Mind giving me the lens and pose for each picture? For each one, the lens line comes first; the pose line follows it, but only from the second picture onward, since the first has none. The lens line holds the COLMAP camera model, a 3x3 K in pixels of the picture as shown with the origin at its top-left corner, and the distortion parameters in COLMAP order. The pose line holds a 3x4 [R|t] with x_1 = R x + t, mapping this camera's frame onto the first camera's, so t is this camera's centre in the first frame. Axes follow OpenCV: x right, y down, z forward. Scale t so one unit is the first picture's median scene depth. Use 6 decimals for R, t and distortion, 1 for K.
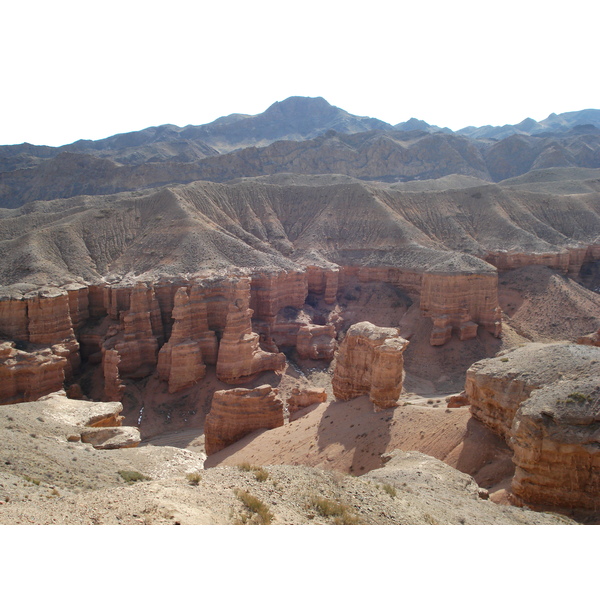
lens RADIAL K [[689.7, 0, 300.0], [0, 689.7, 300.0], [0, 0, 1]] dist [-0.054286, -0.178418]
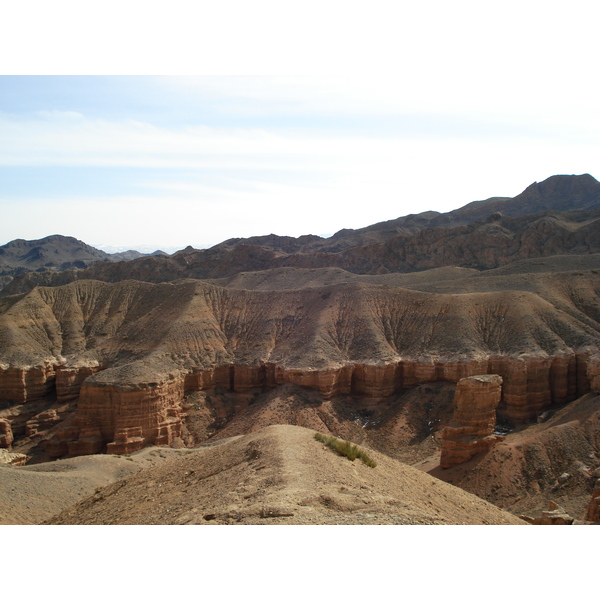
lens RADIAL K [[689.7, 0, 300.0], [0, 689.7, 300.0], [0, 0, 1]] dist [-0.054286, -0.178418]
pose [[0.824938, 0.018955, -0.564905, 0.356951], [-0.084958, 0.992241, -0.090771, -0.033051], [0.558801, 0.122874, 0.820148, 0.139032]]
